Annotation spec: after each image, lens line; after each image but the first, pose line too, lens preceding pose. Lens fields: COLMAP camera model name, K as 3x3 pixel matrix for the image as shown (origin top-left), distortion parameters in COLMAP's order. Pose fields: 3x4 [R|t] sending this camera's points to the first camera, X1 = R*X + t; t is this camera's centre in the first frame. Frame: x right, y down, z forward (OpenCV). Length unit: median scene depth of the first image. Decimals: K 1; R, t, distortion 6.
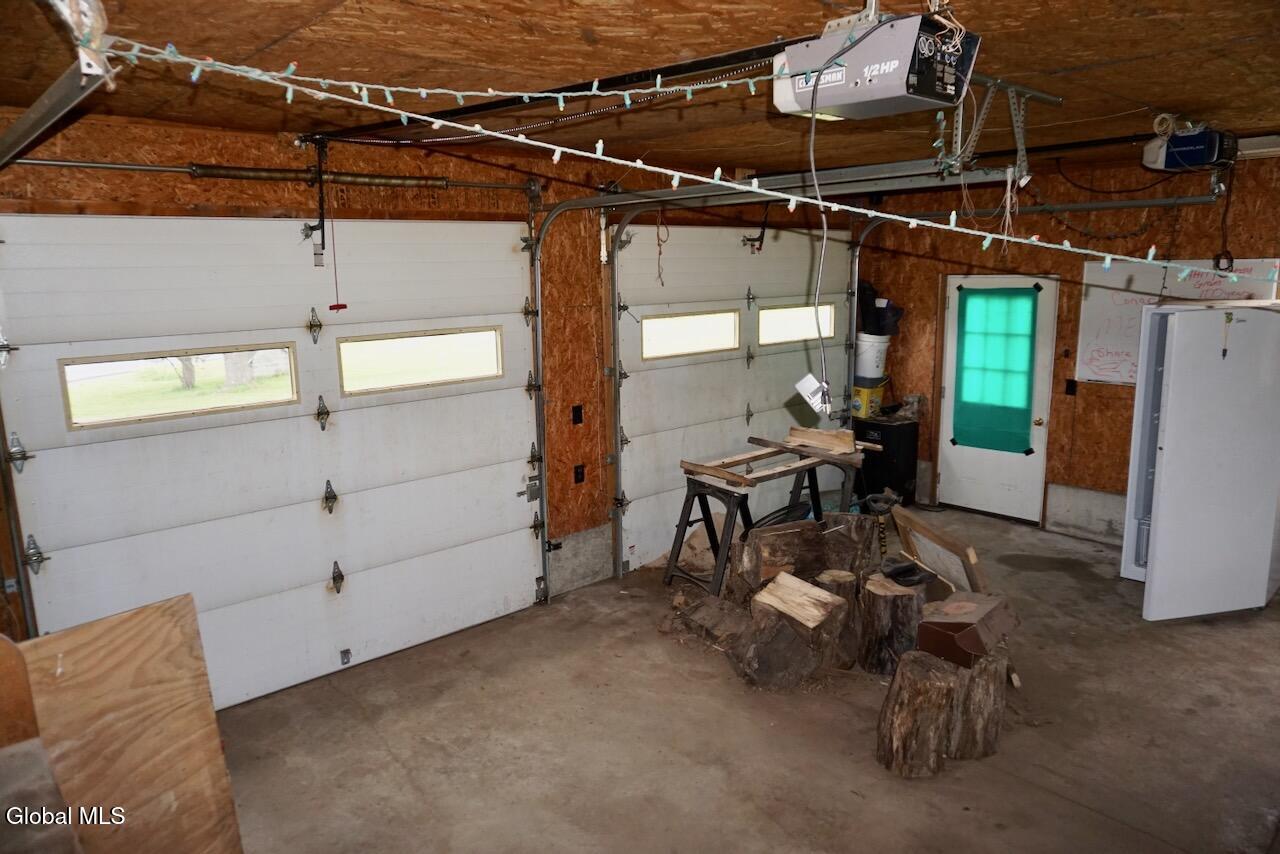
lens RADIAL K [[855.3, 0, 628.9], [0, 855.3, 429.2], [0, 0, 1]] dist [-0.049017, 0.036561]
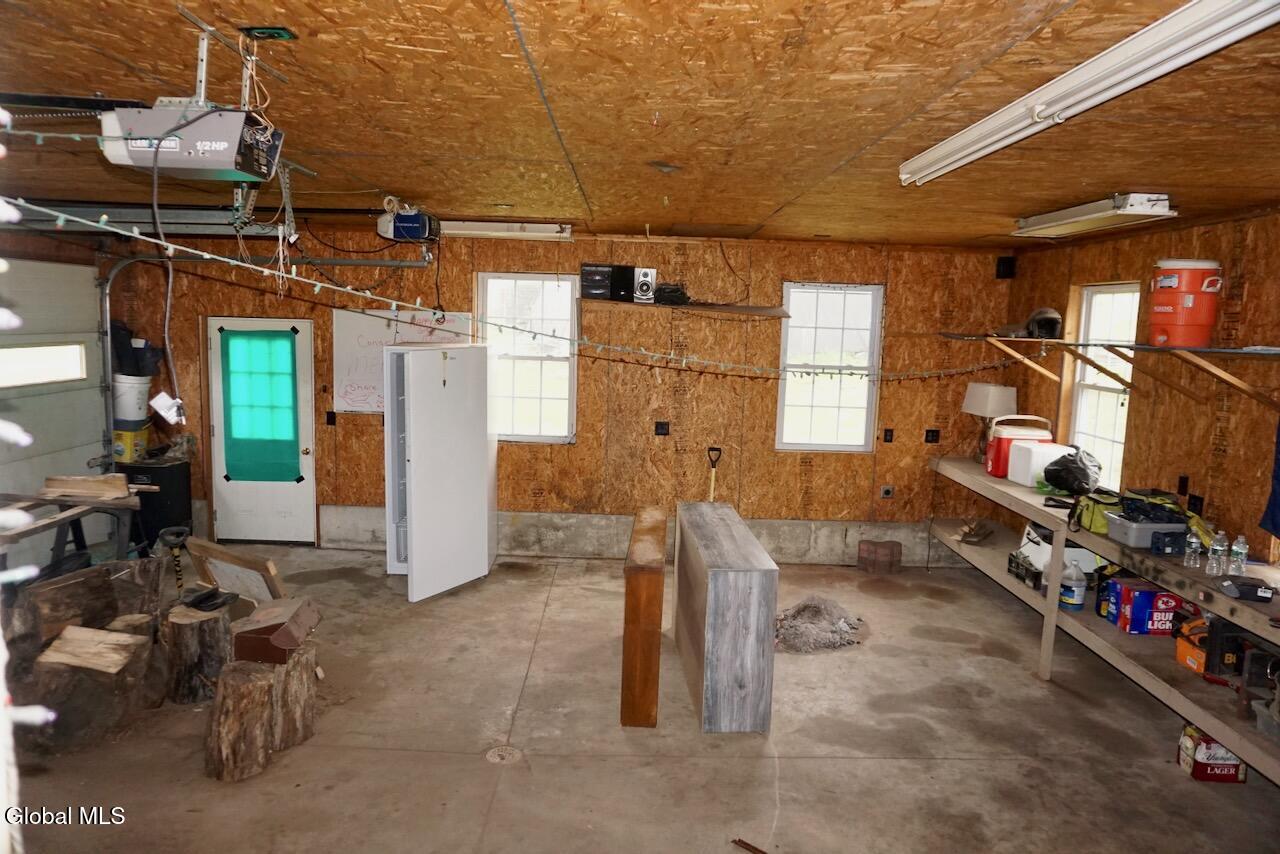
lens RADIAL K [[855.3, 0, 643.9], [0, 855.3, 428.9], [0, 0, 1]] dist [-0.049017, 0.036561]
pose [[0.656881, -0.057670, 0.751785, -0.083597], [0.097763, 0.995168, -0.009081, 0.021933], [-0.747629, 0.079461, 0.659345, -0.091026]]
